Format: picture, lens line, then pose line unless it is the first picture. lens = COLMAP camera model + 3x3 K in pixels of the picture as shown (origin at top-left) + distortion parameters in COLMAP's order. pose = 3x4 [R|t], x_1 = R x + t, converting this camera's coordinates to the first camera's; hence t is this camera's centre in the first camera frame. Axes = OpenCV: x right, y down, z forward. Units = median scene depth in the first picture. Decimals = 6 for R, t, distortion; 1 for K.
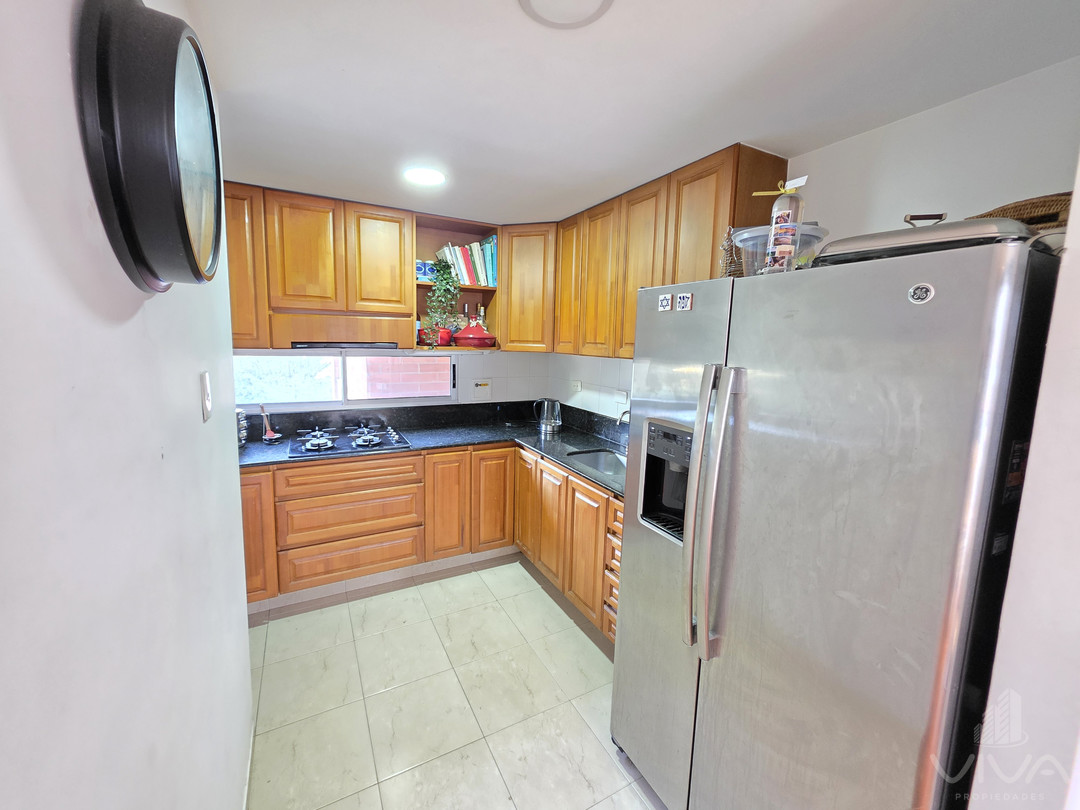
lens RADIAL K [[431.0, 0, 538.4], [0, 431.0, 391.7], [0, 0, 1]] dist [0.000248, 0.000071]
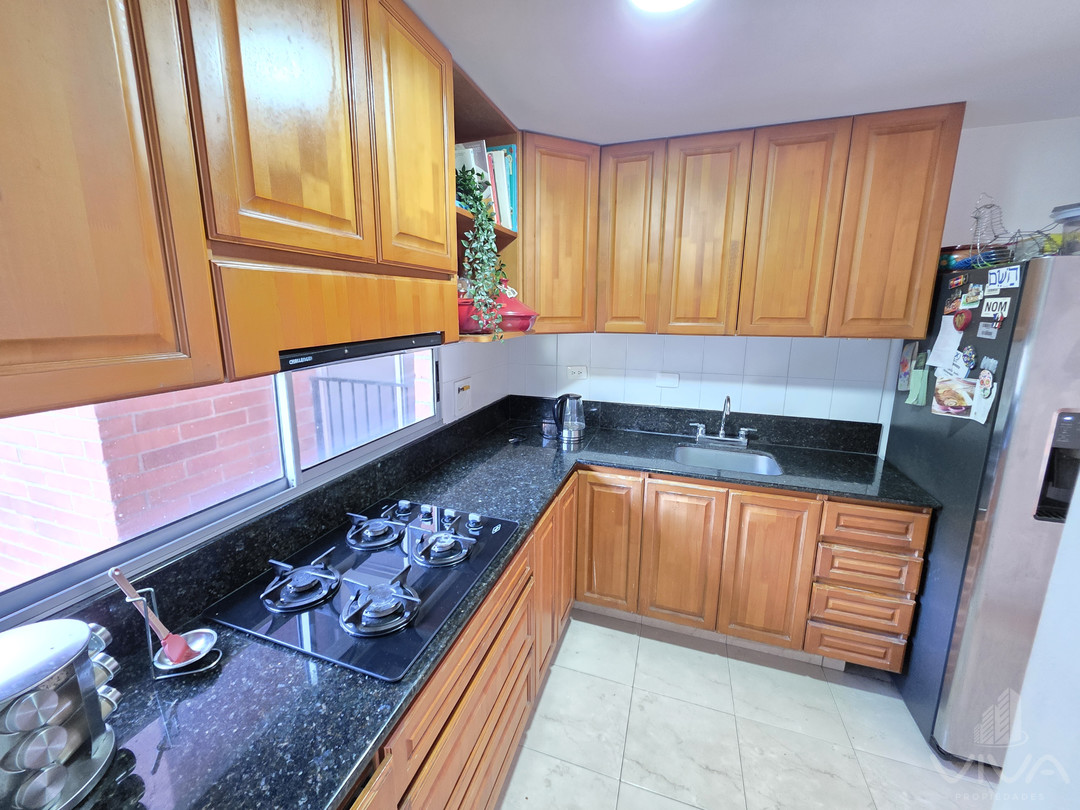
lens RADIAL K [[430.3, 0, 531.5], [0, 430.3, 390.9], [0, 0, 1]] dist [0.002247, 0.000060]
pose [[0.734217, -0.150533, 0.662016, -0.573568], [0.096339, 0.988343, 0.117889, -0.093076], [-0.672045, -0.022778, 0.740160, 0.554224]]
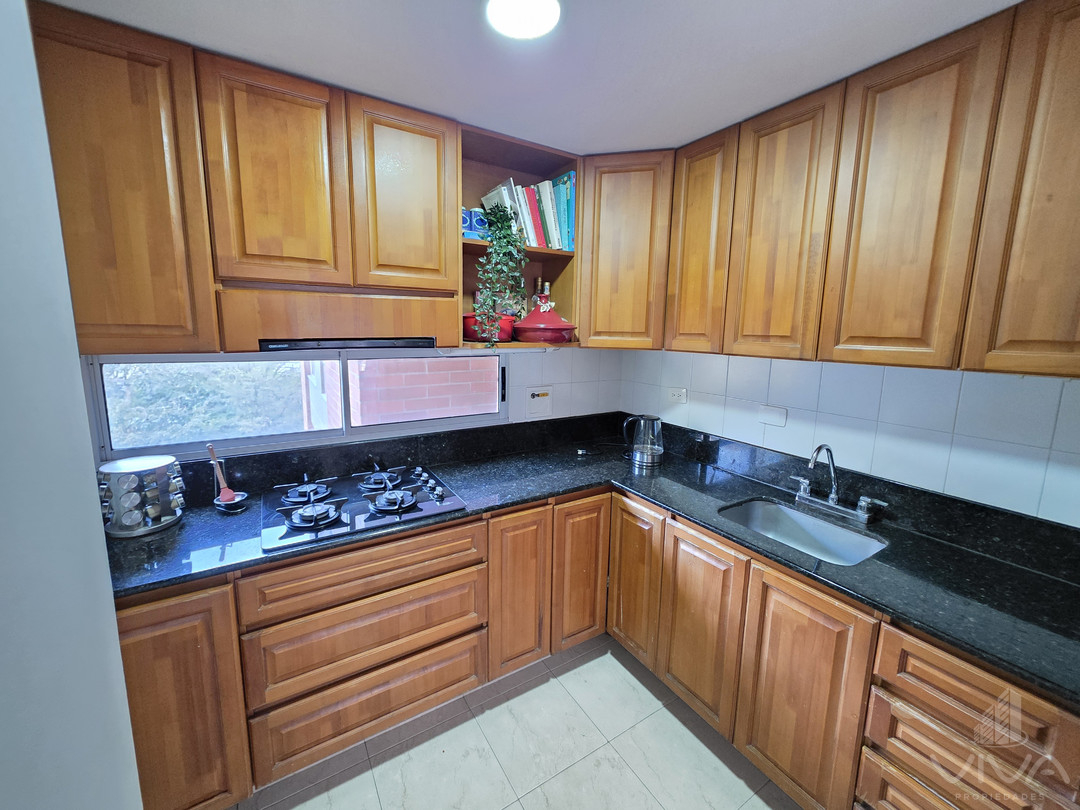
lens RADIAL K [[431.0, 0, 538.4], [0, 431.0, 391.7], [0, 0, 1]] dist [0.000248, 0.000071]
pose [[0.997597, -0.018216, 0.066844, -0.216284], [0.016141, 0.999375, 0.031451, -0.051970], [-0.067375, -0.030296, 0.997268, 0.358944]]
